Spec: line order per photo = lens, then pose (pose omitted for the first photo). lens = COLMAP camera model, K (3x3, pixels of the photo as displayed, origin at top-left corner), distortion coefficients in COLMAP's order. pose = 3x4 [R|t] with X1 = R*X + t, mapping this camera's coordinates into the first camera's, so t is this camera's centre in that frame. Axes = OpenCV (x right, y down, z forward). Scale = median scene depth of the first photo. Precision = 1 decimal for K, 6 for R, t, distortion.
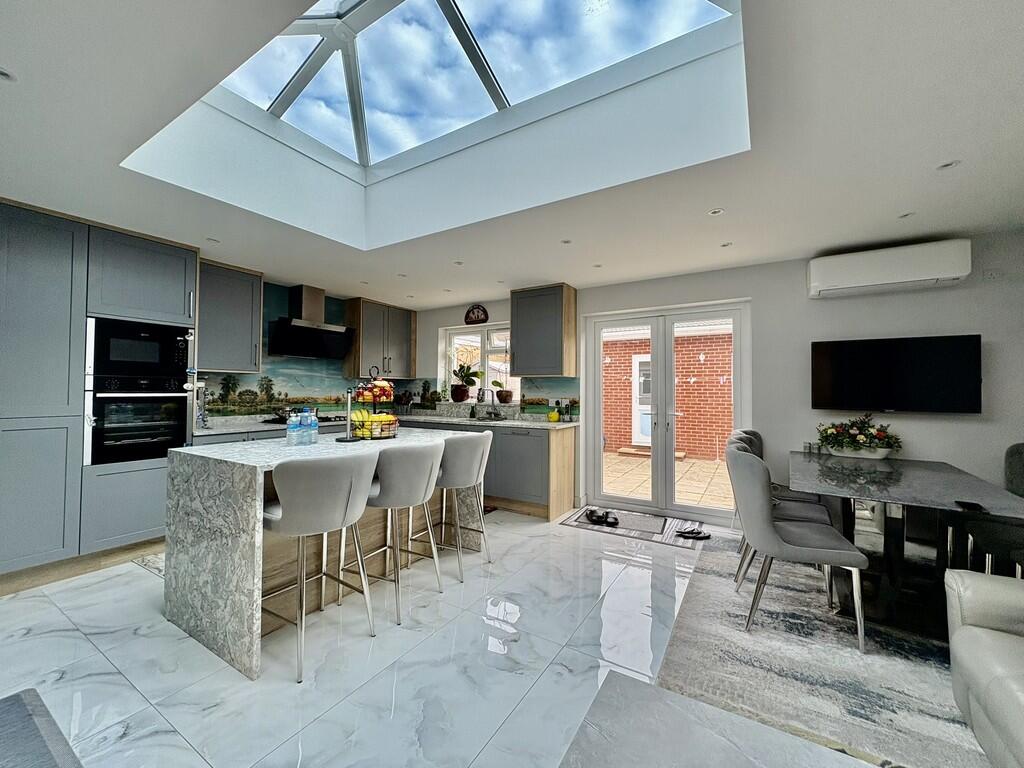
lens RADIAL K [[409.0, 0, 508.9], [0, 409.0, 383.8], [0, 0, 1]] dist [0.001296, 0.000328]
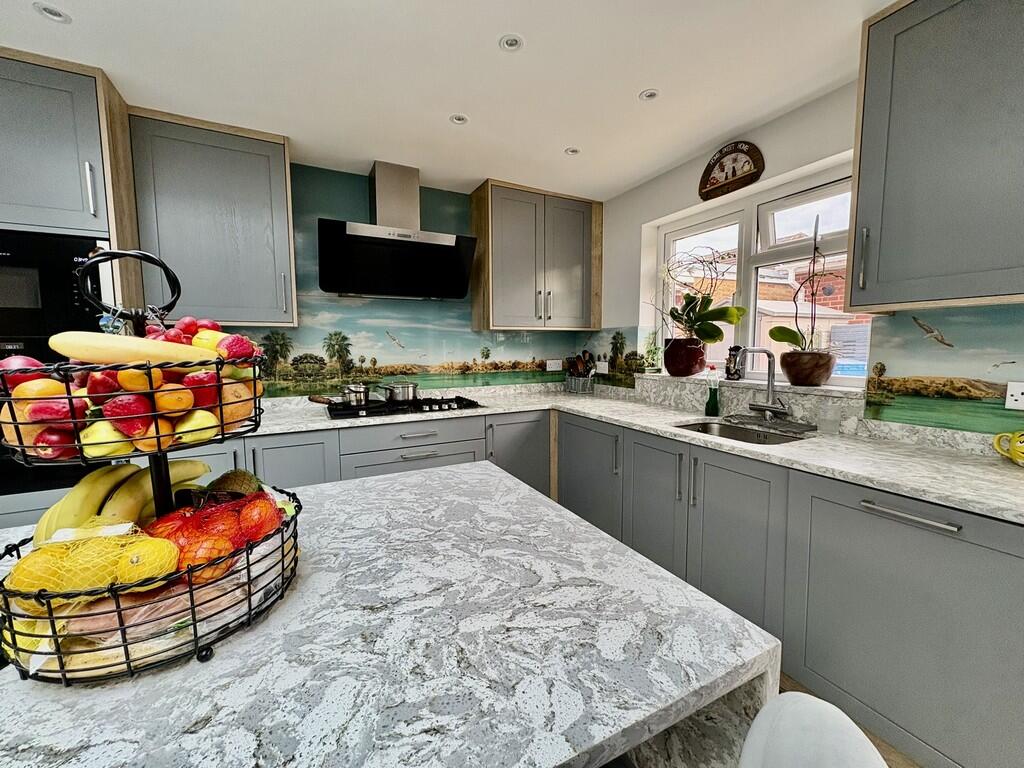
lens RADIAL K [[409.0, 0, 513.5], [0, 409.0, 382.5], [0, 0, 1]] dist [0.001296, 0.000328]
pose [[0.855039, 0.035623, -0.517339, -0.046272], [0.020181, 0.994596, 0.101841, 0.000298], [0.518171, -0.097519, 0.849699, 0.532011]]
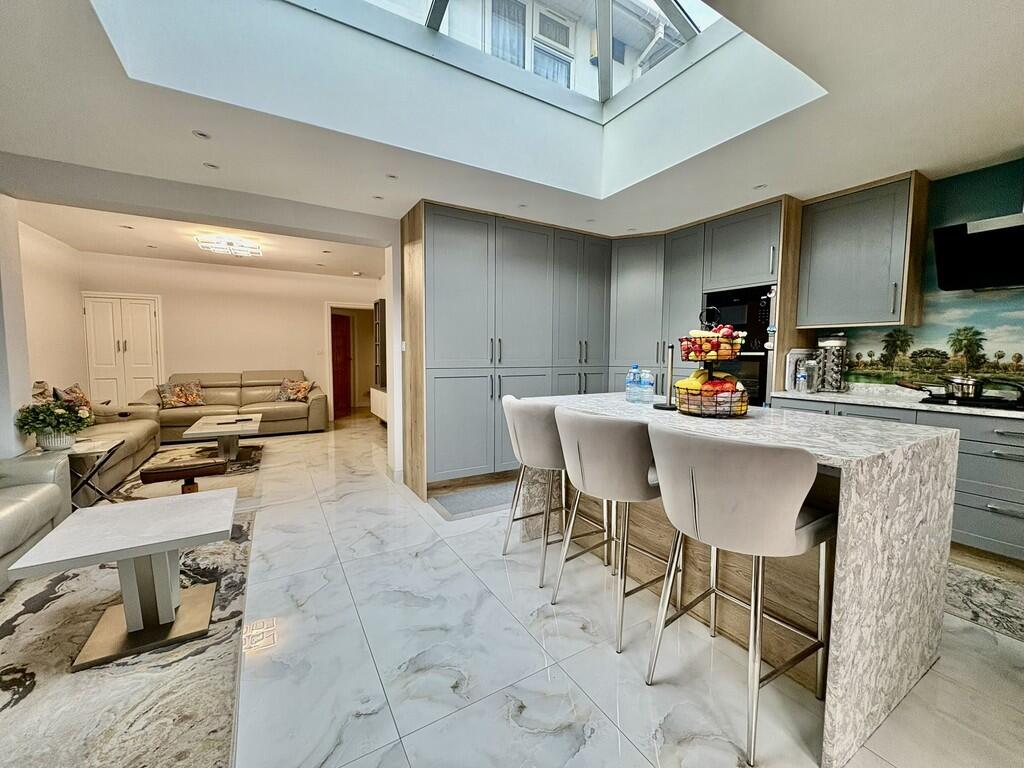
lens RADIAL K [[409.0, 0, 508.9], [0, 409.0, 379.3], [0, 0, 1]] dist [0.001296, 0.000328]
pose [[-0.464782, 0.047572, -0.884146, 0.242482], [0.005883, 0.998699, 0.050643, 0.022132], [0.885405, 0.018336, -0.464458, 0.586814]]
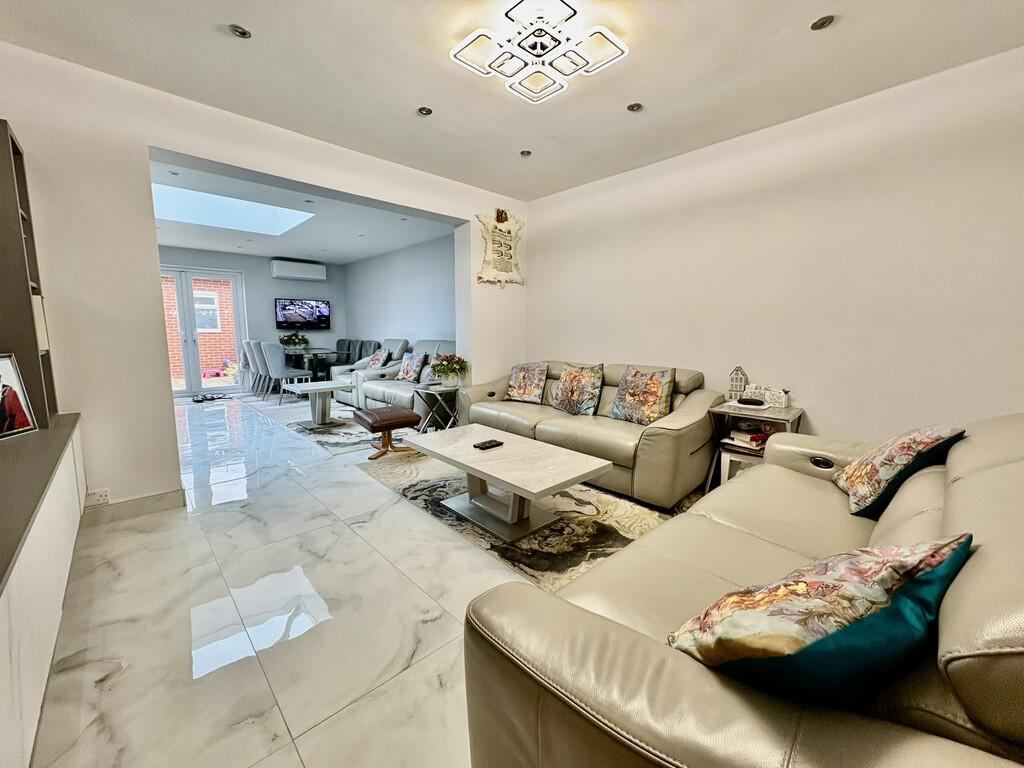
lens RADIAL K [[409.0, 0, 509.8], [0, 409.0, 381.3], [0, 0, 1]] dist [0.001296, 0.000328]
pose [[0.265239, -0.131038, 0.955237, -1.664528], [-0.020038, 0.989759, 0.141338, 0.005681], [-0.963975, -0.056630, 0.259896, -1.246906]]
